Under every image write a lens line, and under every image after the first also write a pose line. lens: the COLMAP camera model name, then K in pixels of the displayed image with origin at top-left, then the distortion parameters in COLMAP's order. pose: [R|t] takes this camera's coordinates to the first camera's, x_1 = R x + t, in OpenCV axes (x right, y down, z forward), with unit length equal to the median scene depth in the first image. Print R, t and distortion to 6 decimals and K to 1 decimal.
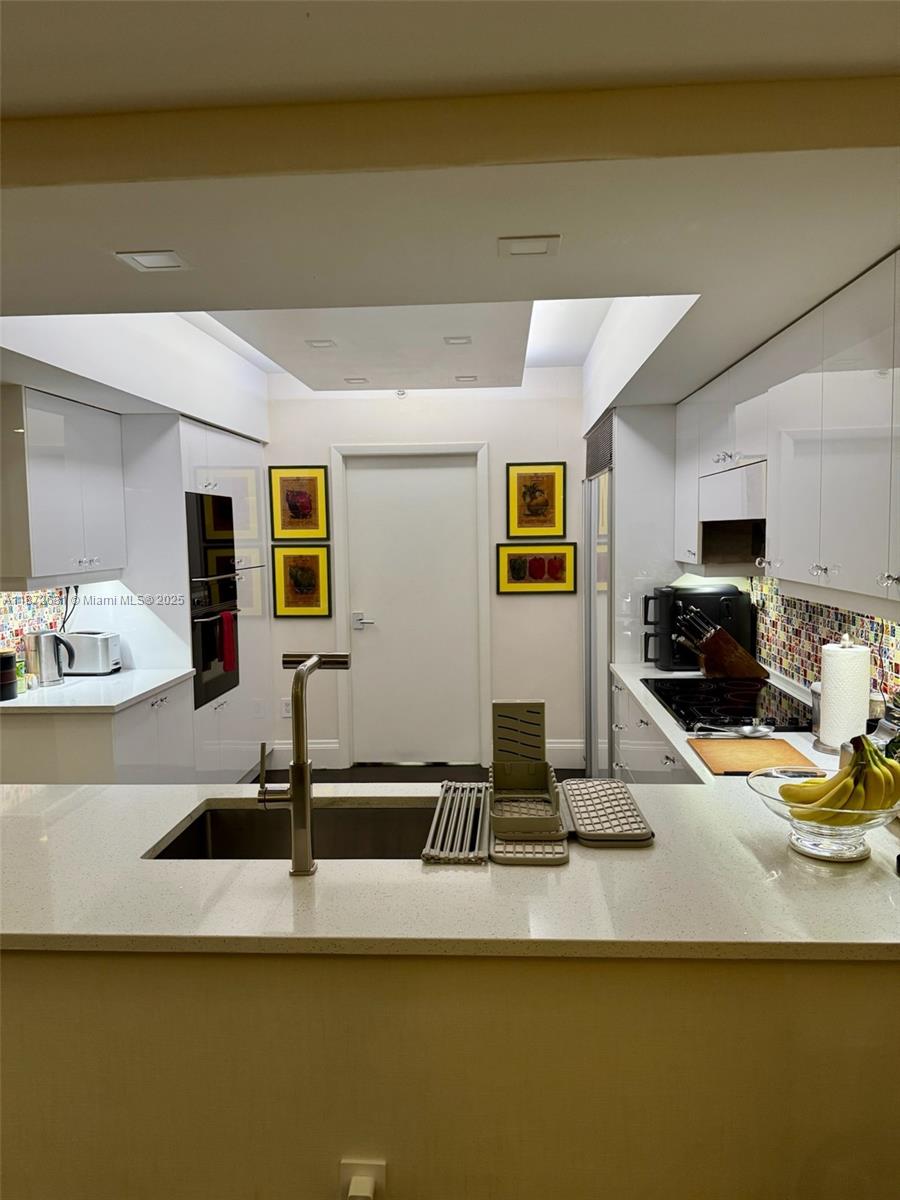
lens RADIAL K [[851.0, 0, 443.1], [0, 851.0, 610.1], [0, 0, 1]] dist [0.132889, -0.265645]
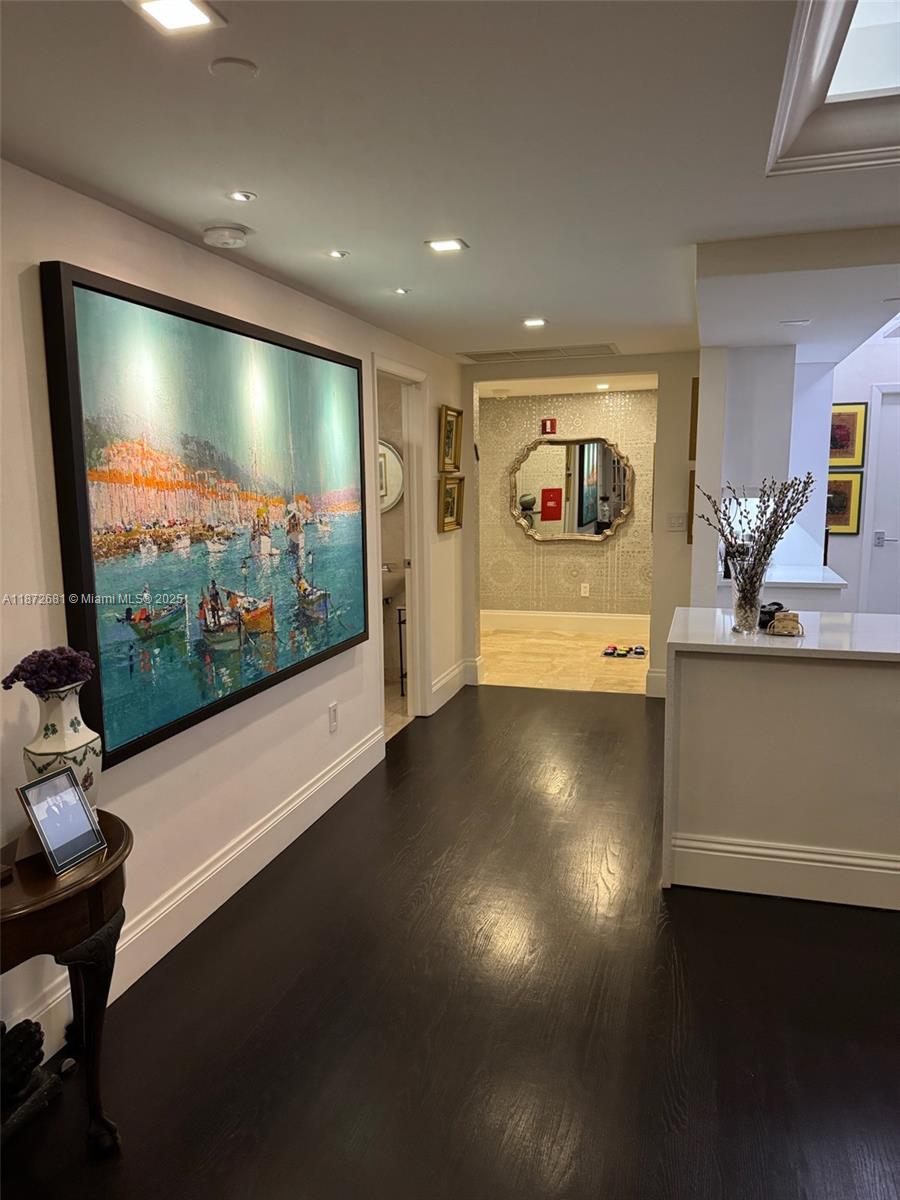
lens RADIAL K [[847.7, 0, 450.0], [0, 847.7, 600.0], [0, 0, 1]] dist [0.185442, -0.253338]
pose [[0.975584, 0.038855, -0.216162, -0.424314], [-0.027831, 0.998163, 0.053813, 0.049820], [0.217856, -0.046483, 0.974873, -0.285665]]
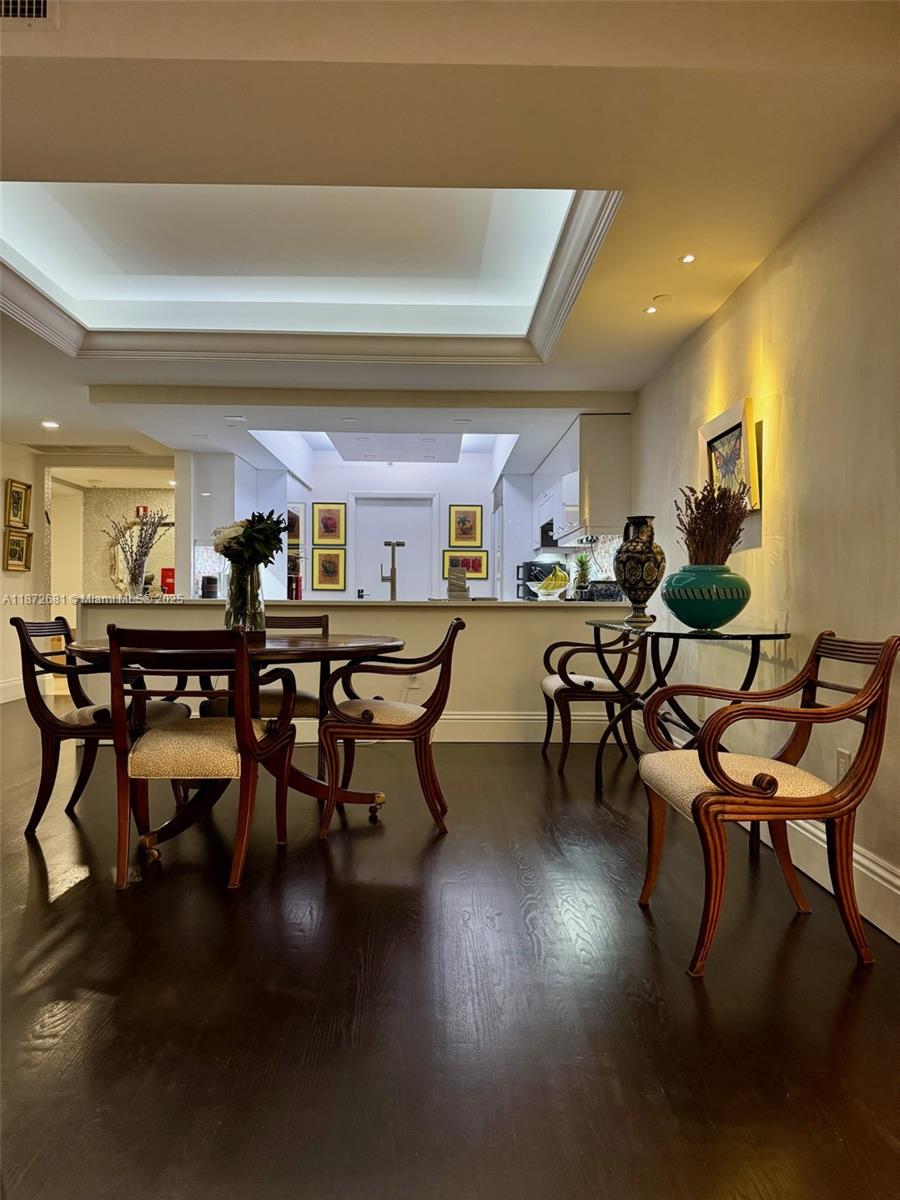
lens RADIAL K [[851.4, 0, 450.0], [0, 851.4, 600.0], [0, 0, 1]] dist [0.076492, -0.000275]
pose [[0.995992, 0.022849, 0.086474, -0.071963], [-0.014493, 0.995271, -0.096052, 0.192787], [-0.088259, 0.094414, 0.991613, -0.726642]]
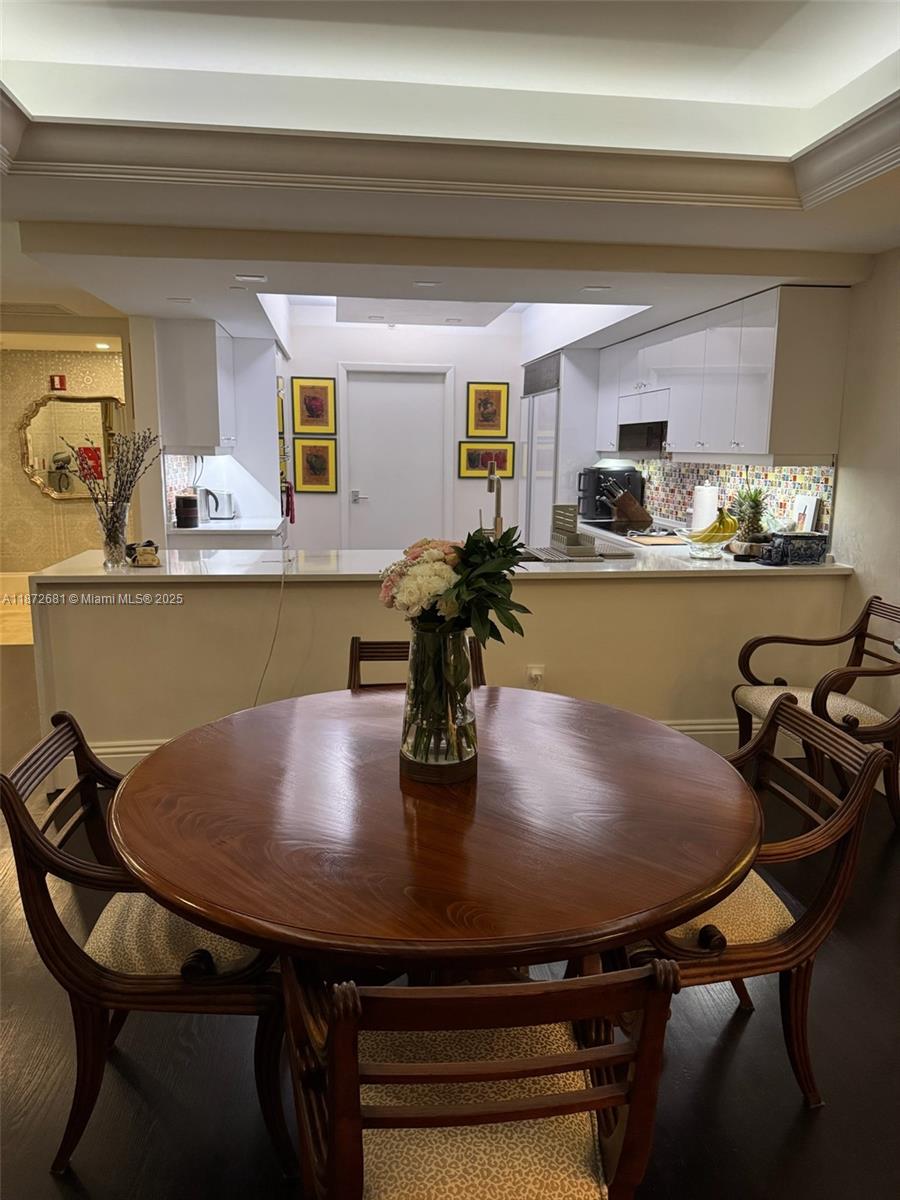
lens RADIAL K [[851.0, 0, 443.1], [0, 851.0, 610.1], [0, 0, 1]] dist [0.132889, -0.265645]
pose [[0.981264, -0.010422, 0.192385, -0.235762], [-0.007995, 0.995473, 0.094706, 0.065425], [-0.192501, -0.094470, 0.976739, -0.388347]]
